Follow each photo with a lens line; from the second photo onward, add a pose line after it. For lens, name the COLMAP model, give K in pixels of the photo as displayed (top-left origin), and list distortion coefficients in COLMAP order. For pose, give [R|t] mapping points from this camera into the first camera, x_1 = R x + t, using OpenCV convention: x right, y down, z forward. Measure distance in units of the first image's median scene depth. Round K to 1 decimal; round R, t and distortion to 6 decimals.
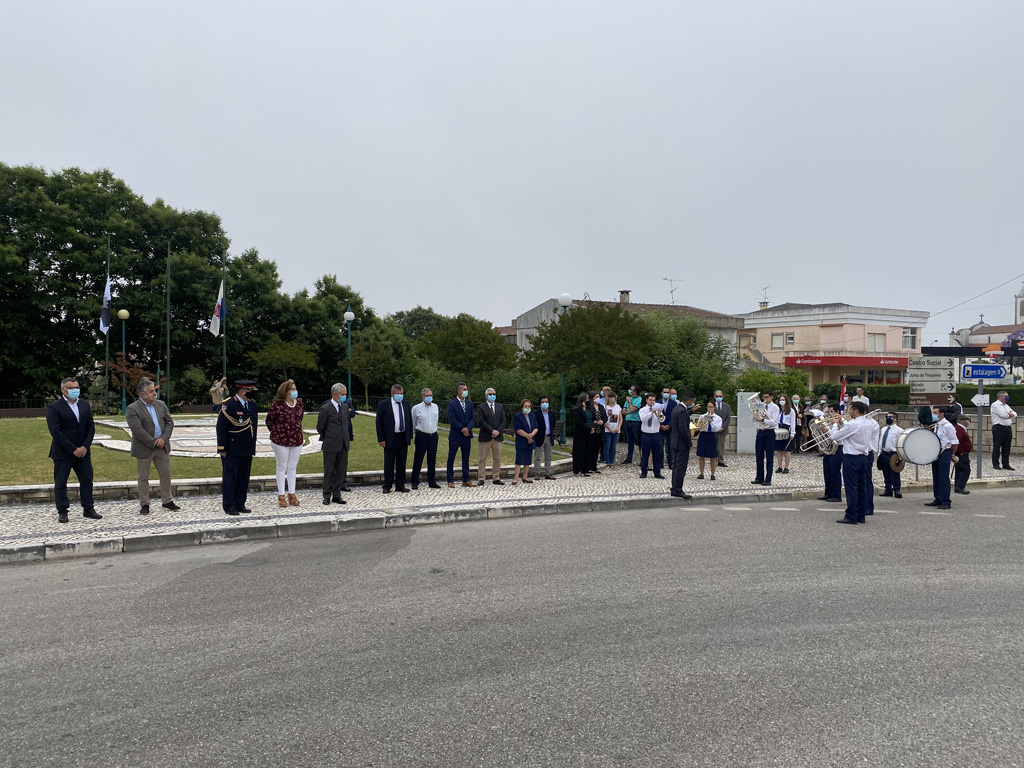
lens RADIAL K [[780.0, 0, 505.8], [0, 780.0, 375.8], [0, 0, 1]] dist [0.069961, -0.090343]
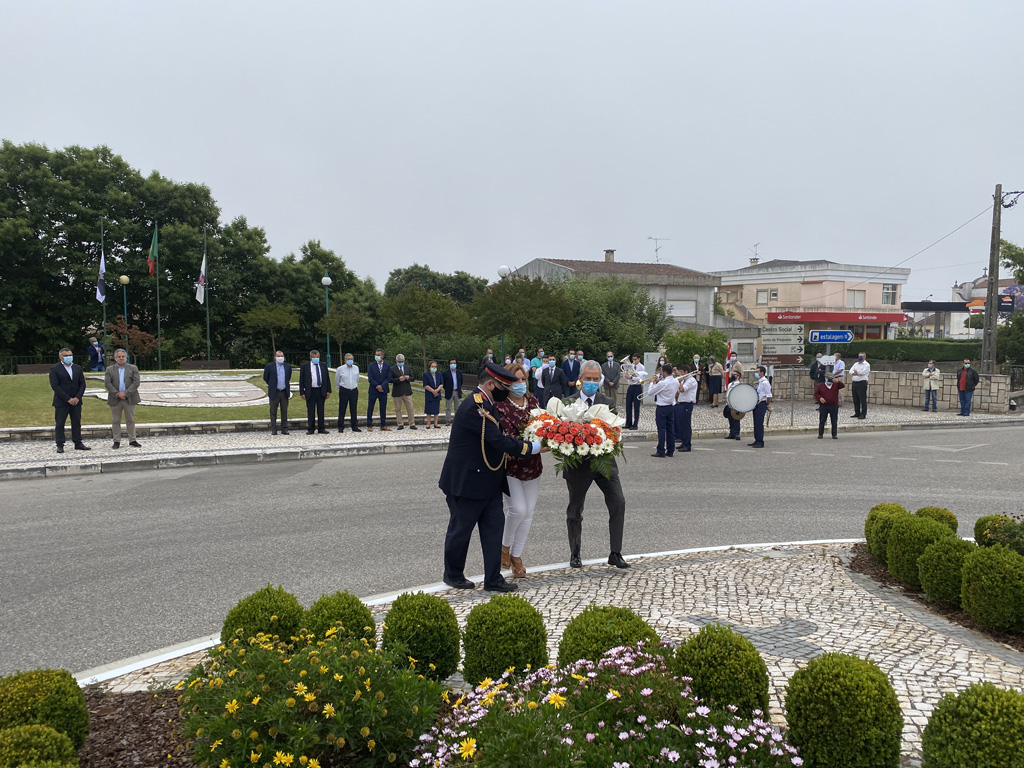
lens RADIAL K [[778.0, 0, 512.0], [0, 778.0, 384.0], [0, 0, 1]] dist [0.058069, -0.076837]
pose [[0.999927, 0.001086, -0.012041, 0.079142], [-0.000223, 0.997442, 0.071478, -0.010712], [0.012088, -0.071470, 0.997369, -0.113644]]
